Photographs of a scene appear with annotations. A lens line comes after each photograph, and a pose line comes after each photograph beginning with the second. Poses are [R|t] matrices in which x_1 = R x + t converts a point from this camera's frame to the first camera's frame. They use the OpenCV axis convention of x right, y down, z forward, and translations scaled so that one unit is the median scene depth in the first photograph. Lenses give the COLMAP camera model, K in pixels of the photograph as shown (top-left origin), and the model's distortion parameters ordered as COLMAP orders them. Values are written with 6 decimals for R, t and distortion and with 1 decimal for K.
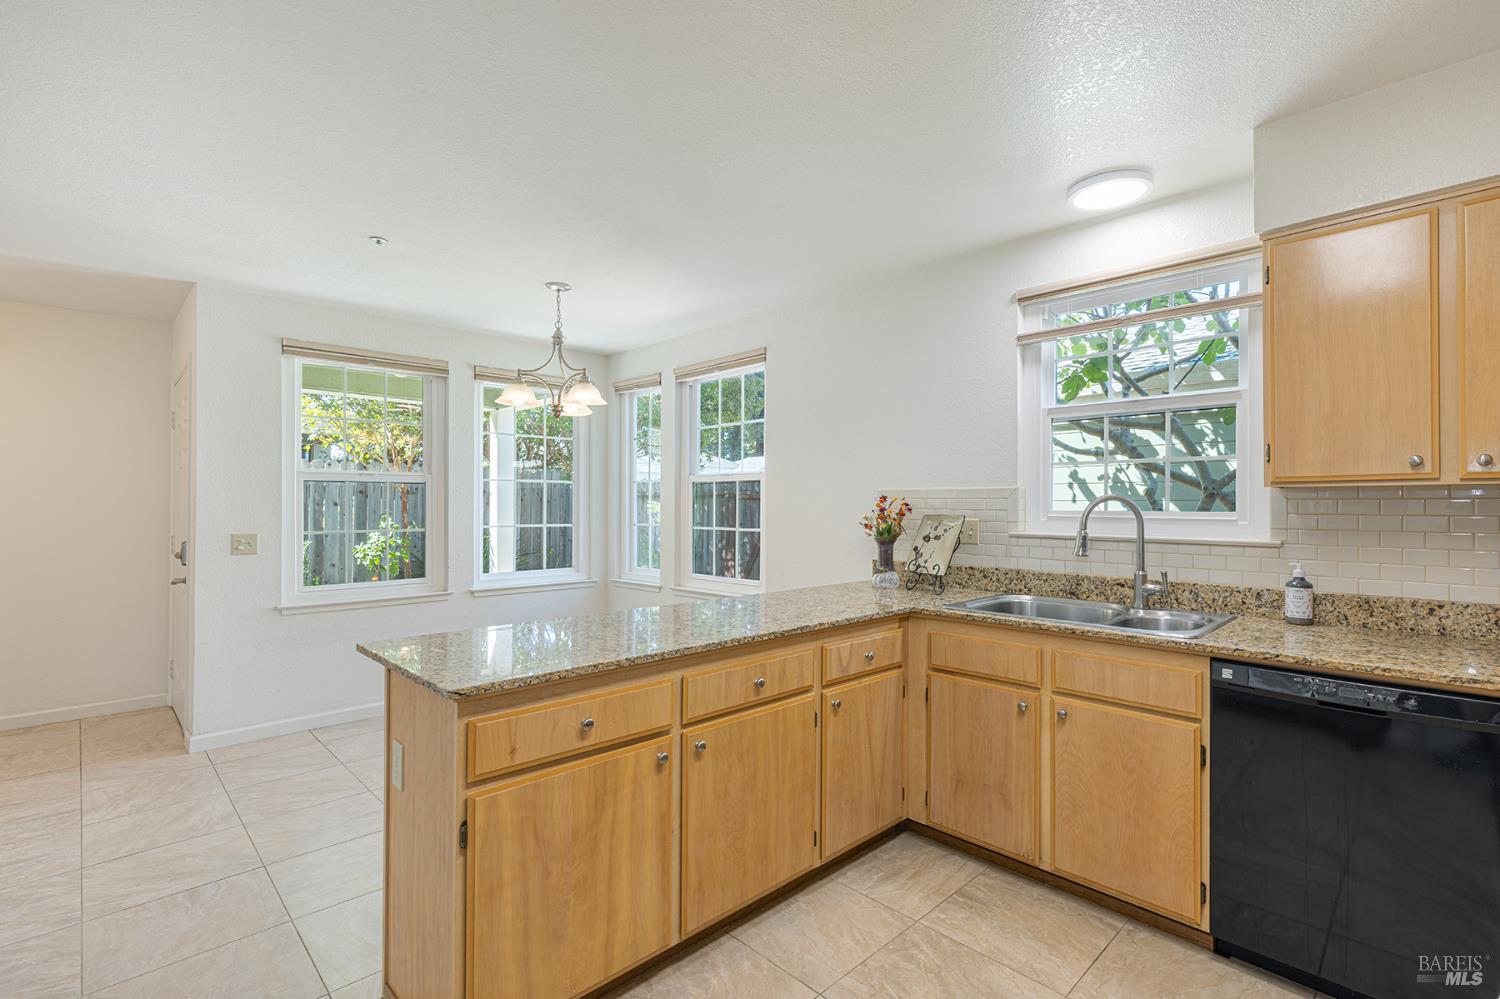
lens RADIAL K [[688.1, 0, 773.7], [0, 688.1, 507.9], [0, 0, 1]] dist [0.001183, -0.000039]
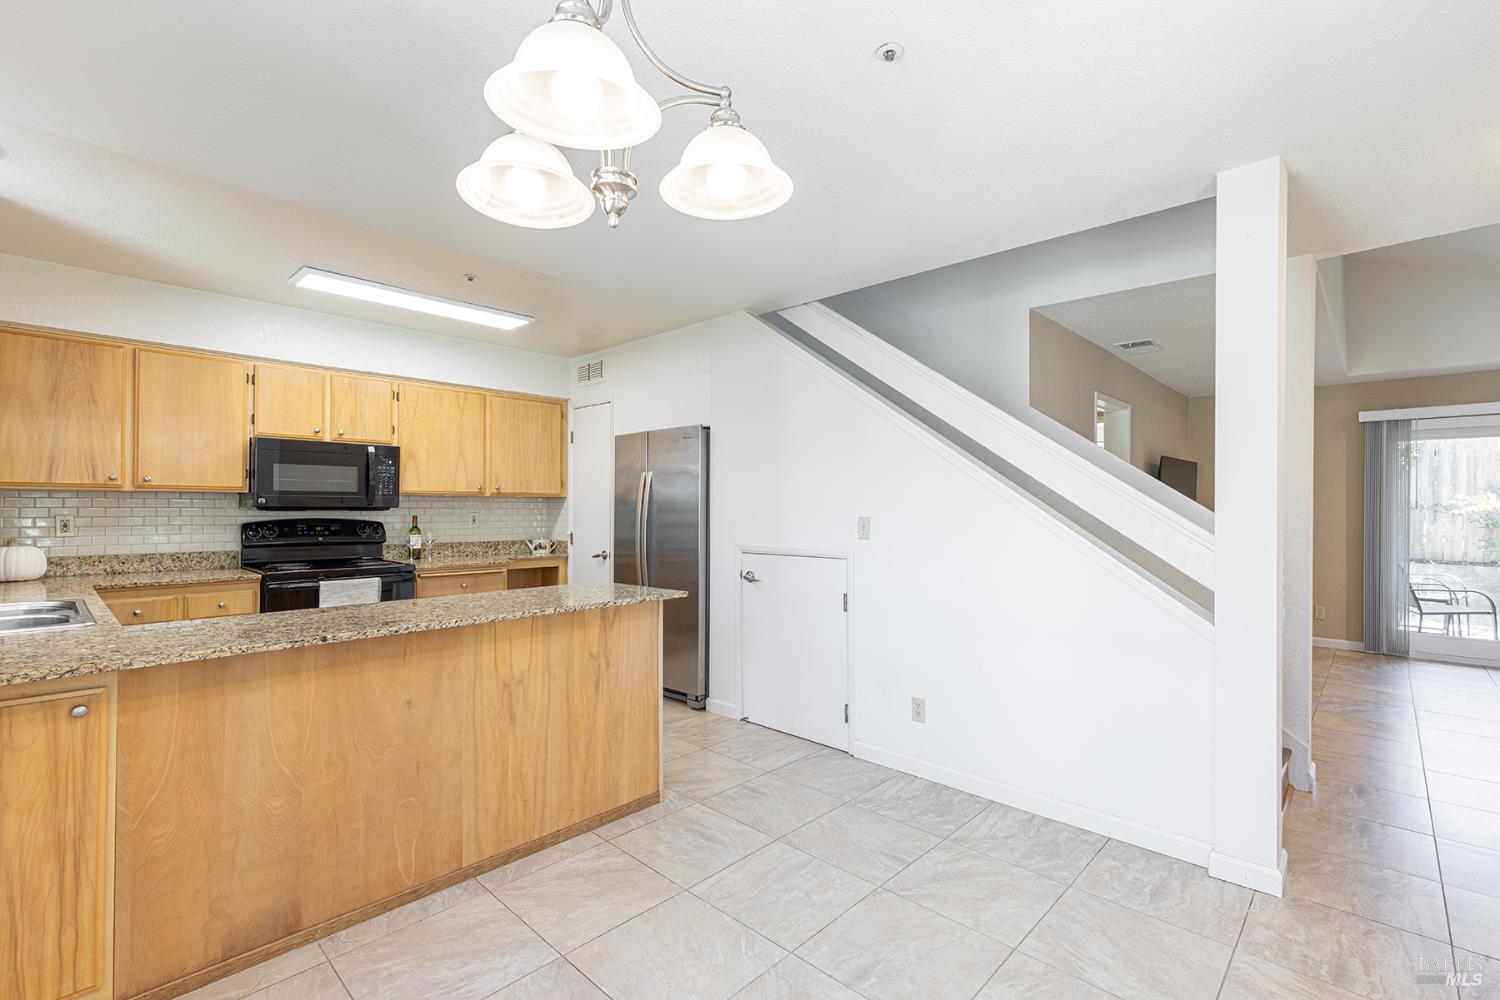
lens RADIAL K [[663.4, 0, 761.7], [0, 663.4, 488.8], [0, 0, 1]] dist [0.001235, 0.000062]
pose [[-0.999336, -0.006630, -0.035823, -0.554183], [-0.005740, 0.999674, -0.024890, -0.001461], [0.035976, -0.024668, -0.999048, 1.959002]]
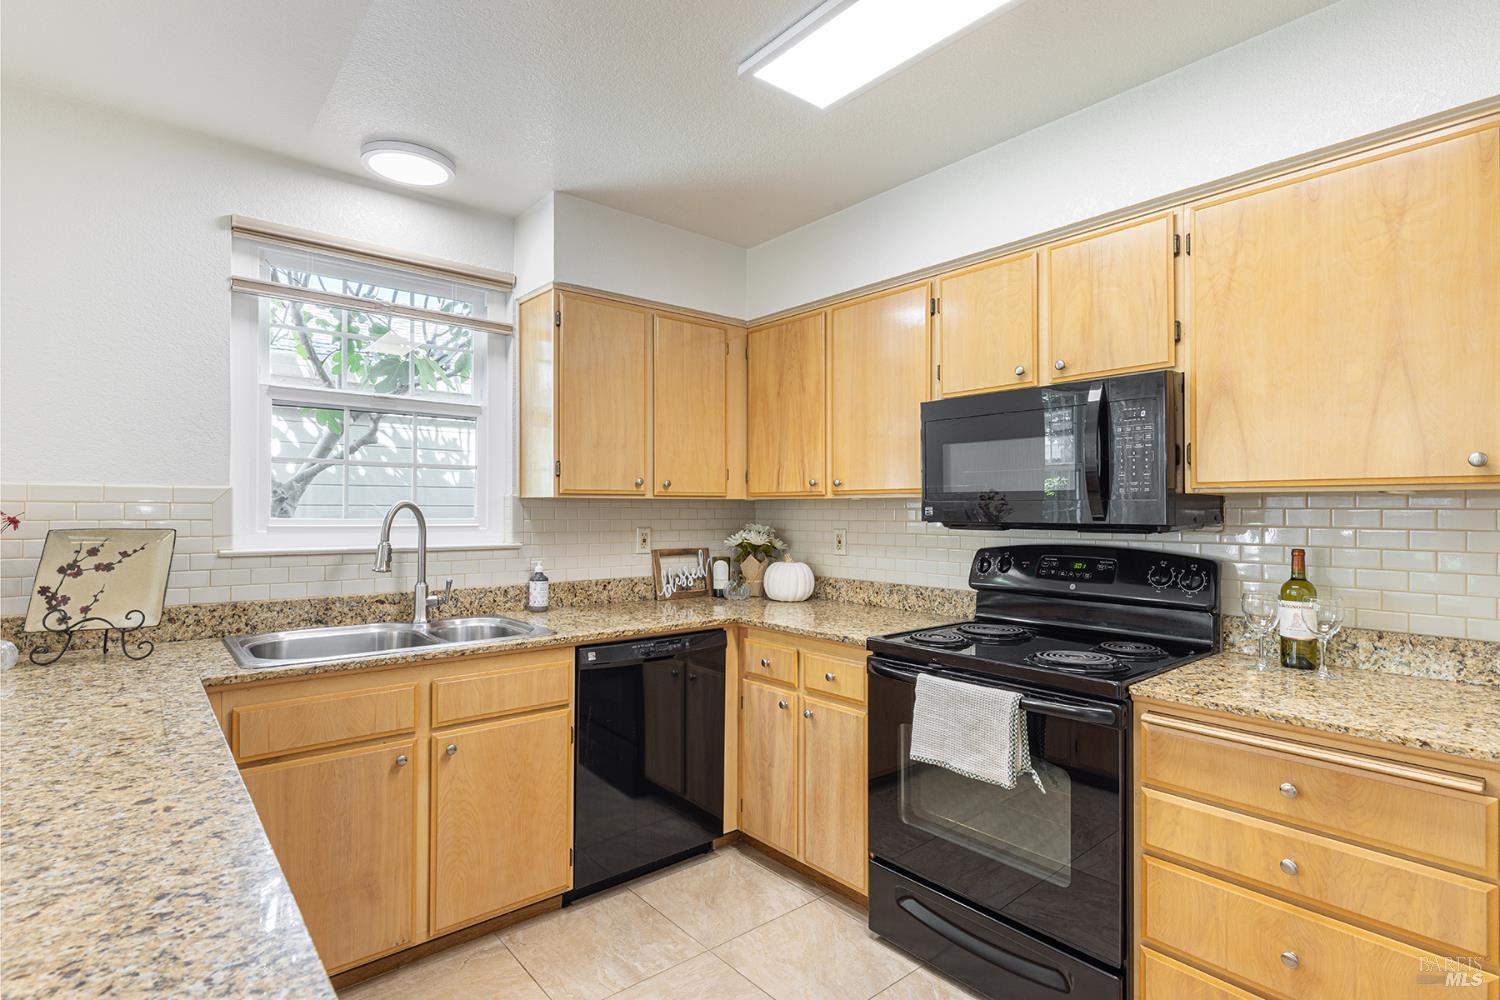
lens RADIAL K [[734.7, 0, 757.4], [0, 734.7, 508.7], [0, 0, 1]] dist [0.000512, 0.000062]
pose [[0.082835, 0.000378, 0.996563, -0.449846], [0.001335, 0.999999, -0.000491, -0.008518], [-0.996562, 0.001371, 0.082835, 0.483930]]
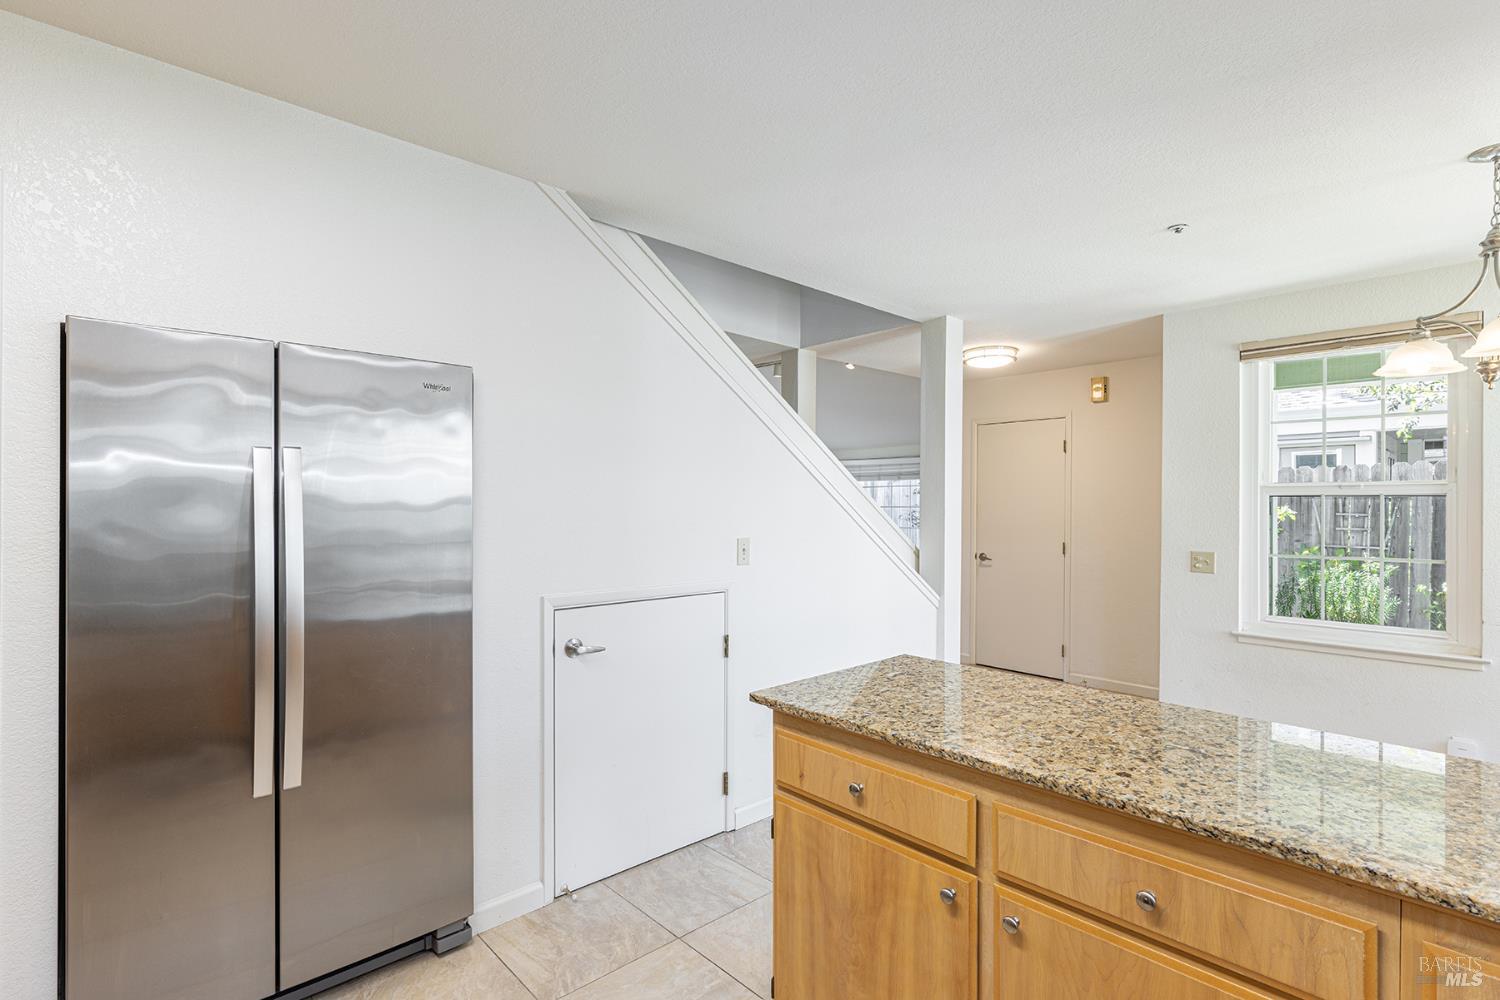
lens RADIAL K [[722.7, 0, 752.0], [0, 722.7, 508.4], [0, 0, 1]] dist [-0.004364, -0.000790]
pose [[-0.038074, 0.002323, -0.999272, 0.453367], [-0.009274, 0.999953, 0.002678, -0.033777], [0.999232, 0.009370, -0.038051, 0.612378]]
